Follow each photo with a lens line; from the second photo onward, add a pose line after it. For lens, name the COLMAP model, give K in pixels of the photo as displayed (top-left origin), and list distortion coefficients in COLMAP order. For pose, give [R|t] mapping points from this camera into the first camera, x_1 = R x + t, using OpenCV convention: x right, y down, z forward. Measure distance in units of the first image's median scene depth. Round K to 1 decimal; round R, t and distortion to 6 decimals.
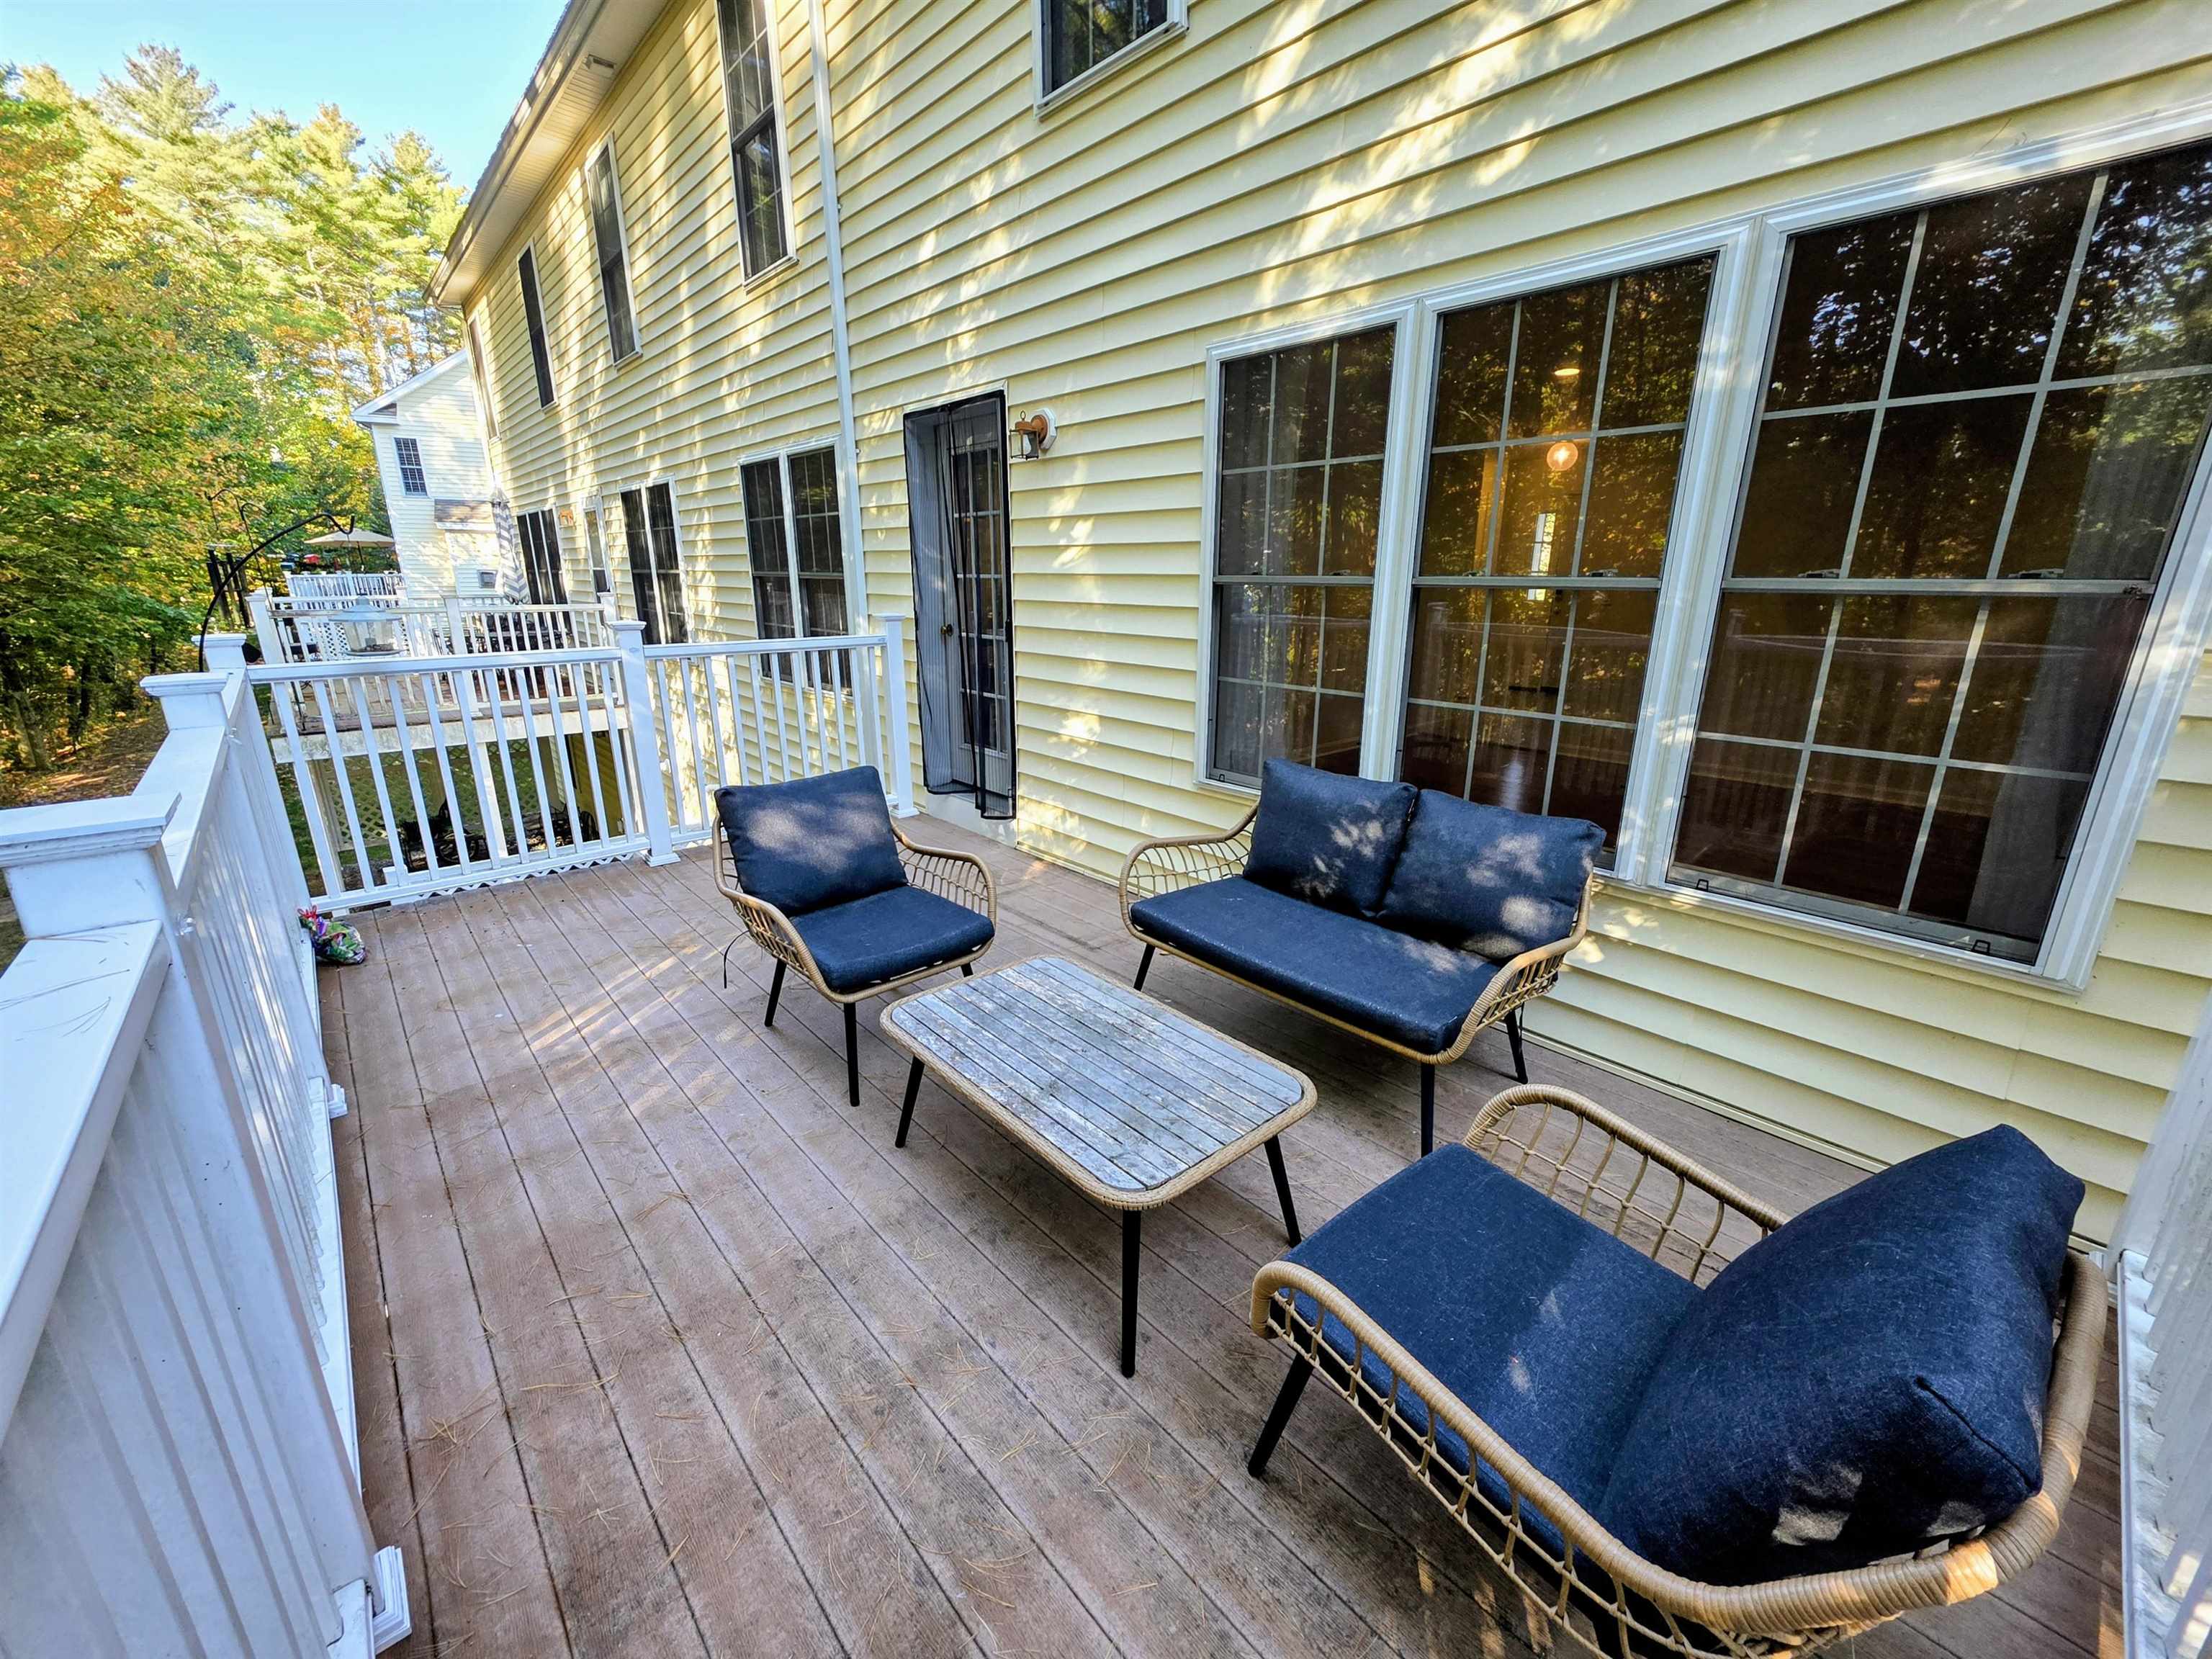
lens RADIAL K [[880.1, 0, 1110.5], [0, 880.1, 828.2], [0, 0, 1]] dist [0.007793, 0.000132]
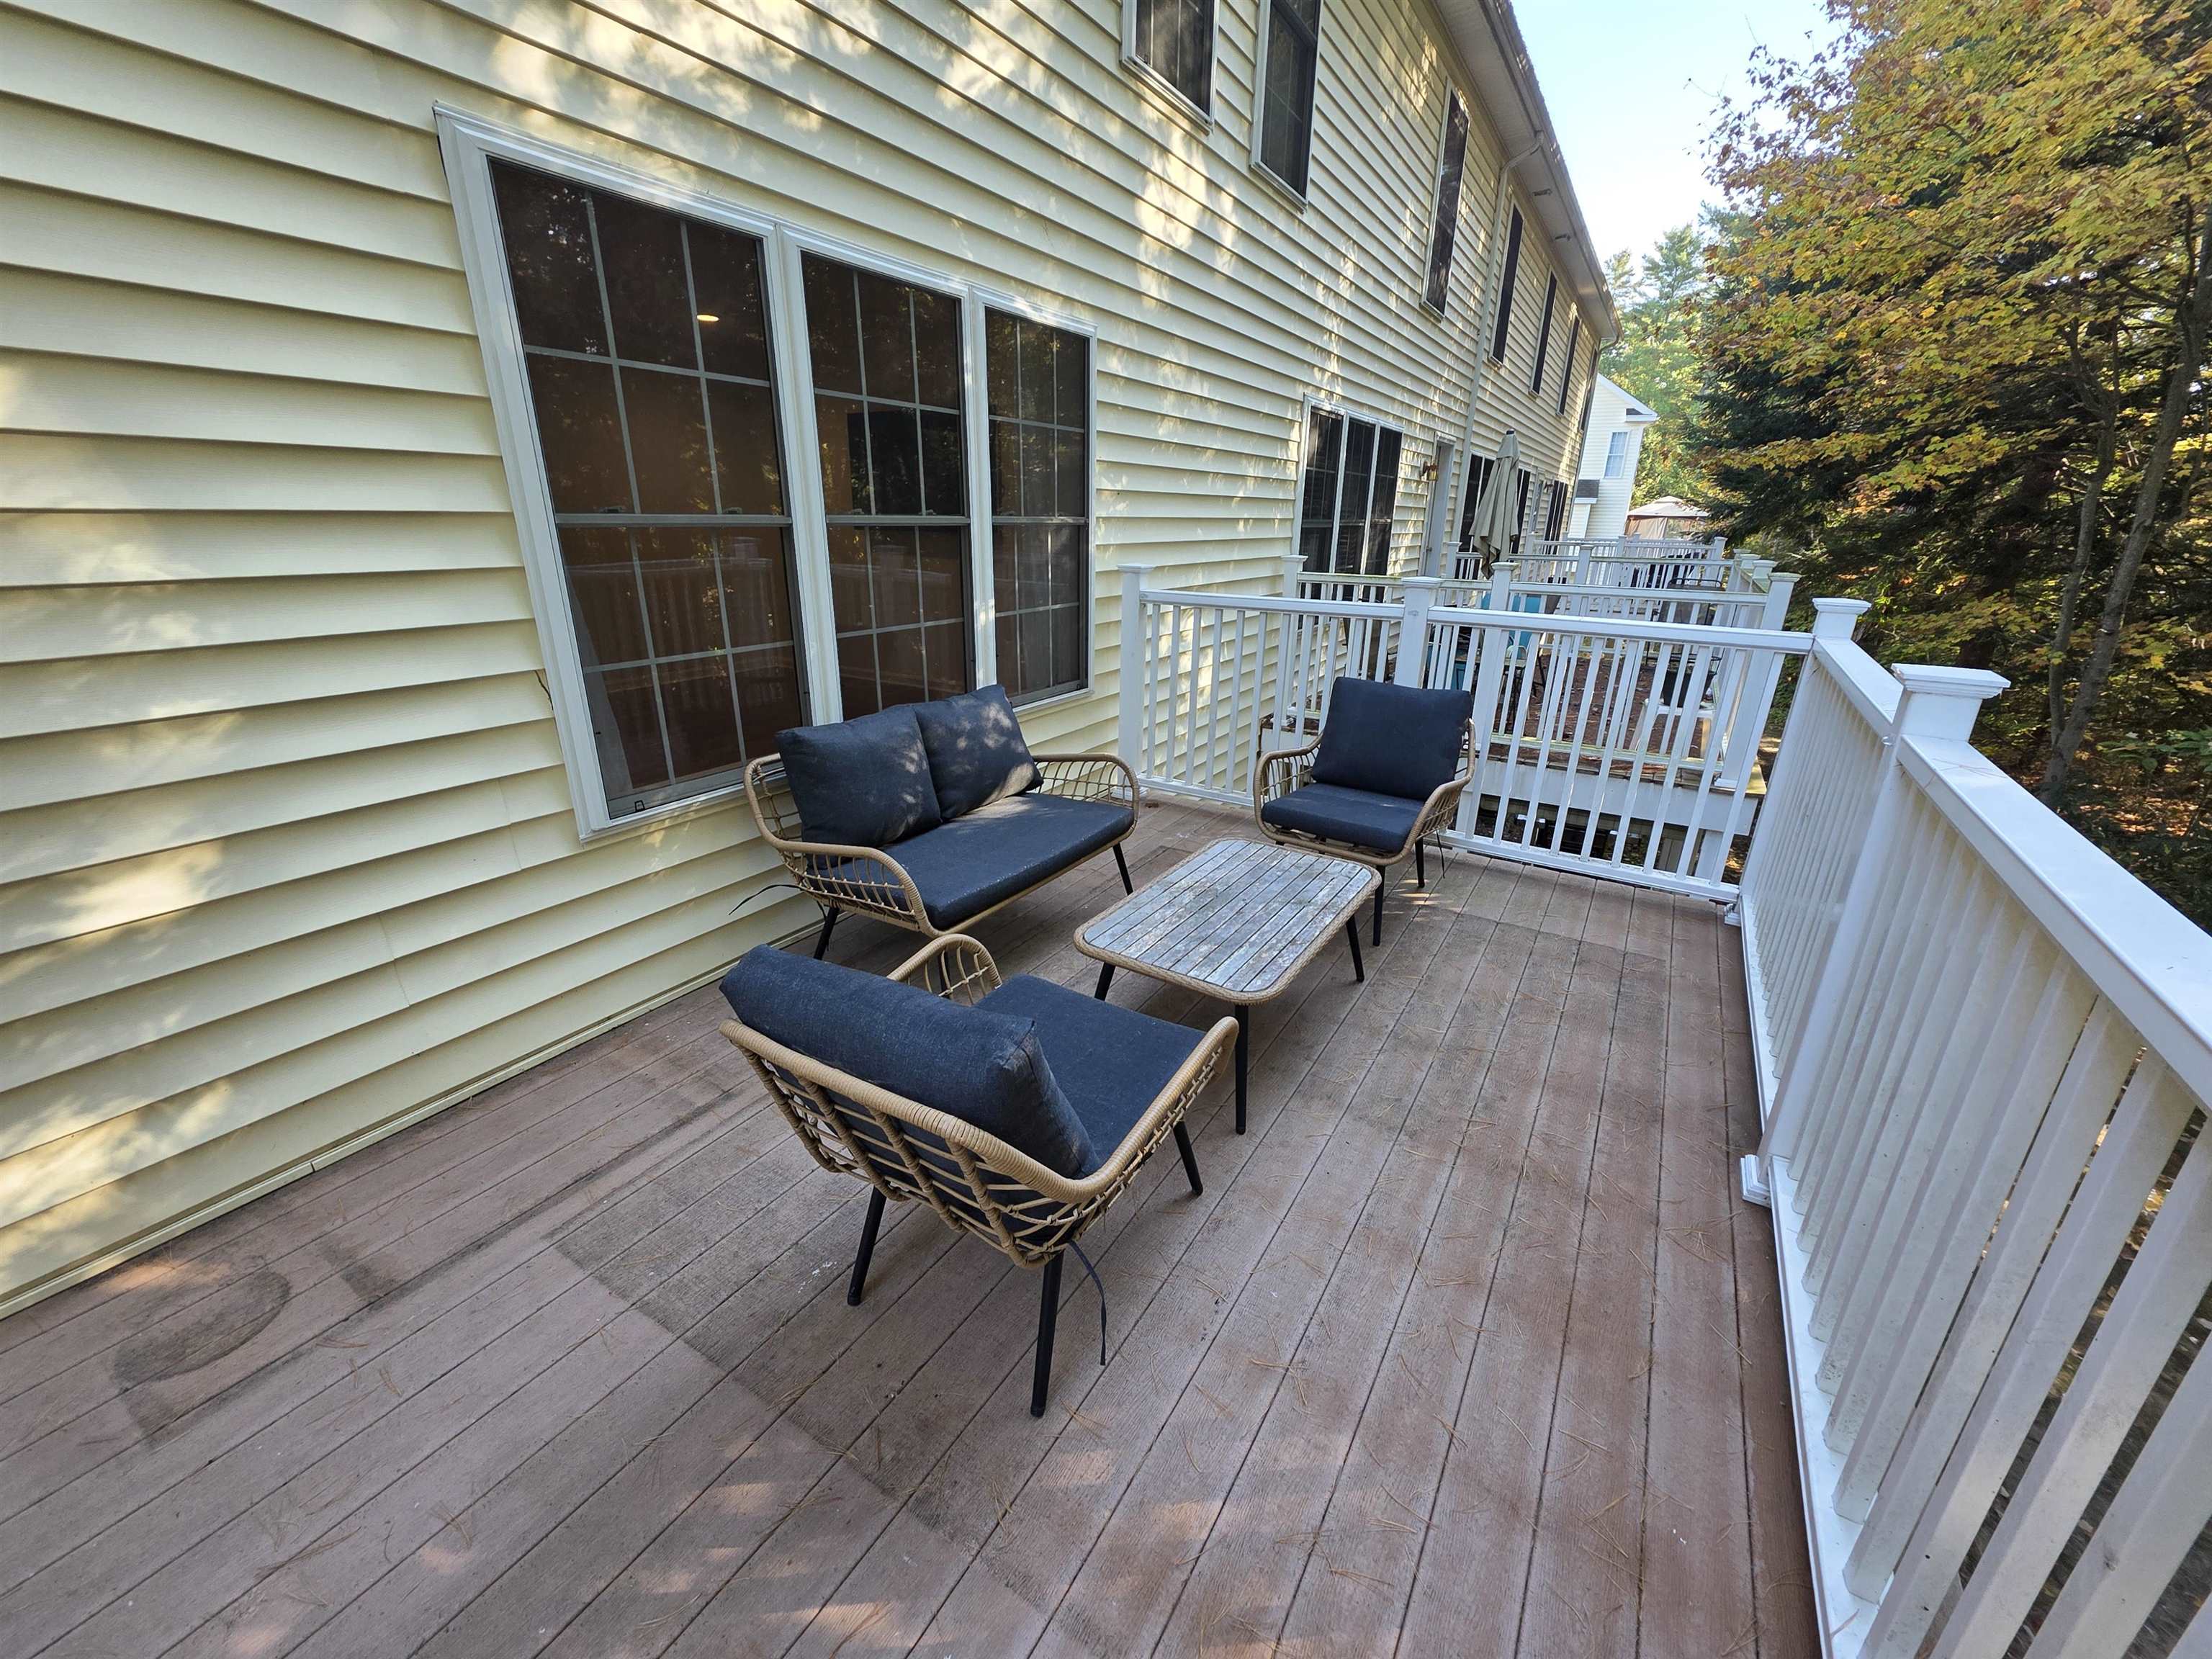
lens RADIAL K [[880.1, 0, 1110.5], [0, 880.1, 828.2], [0, 0, 1]] dist [0.007793, 0.000132]
pose [[-0.275433, -0.333427, 0.901645, -0.846872], [0.255773, 0.878699, 0.403075, -0.313014], [-0.926670, 0.341636, -0.156741, 1.037072]]
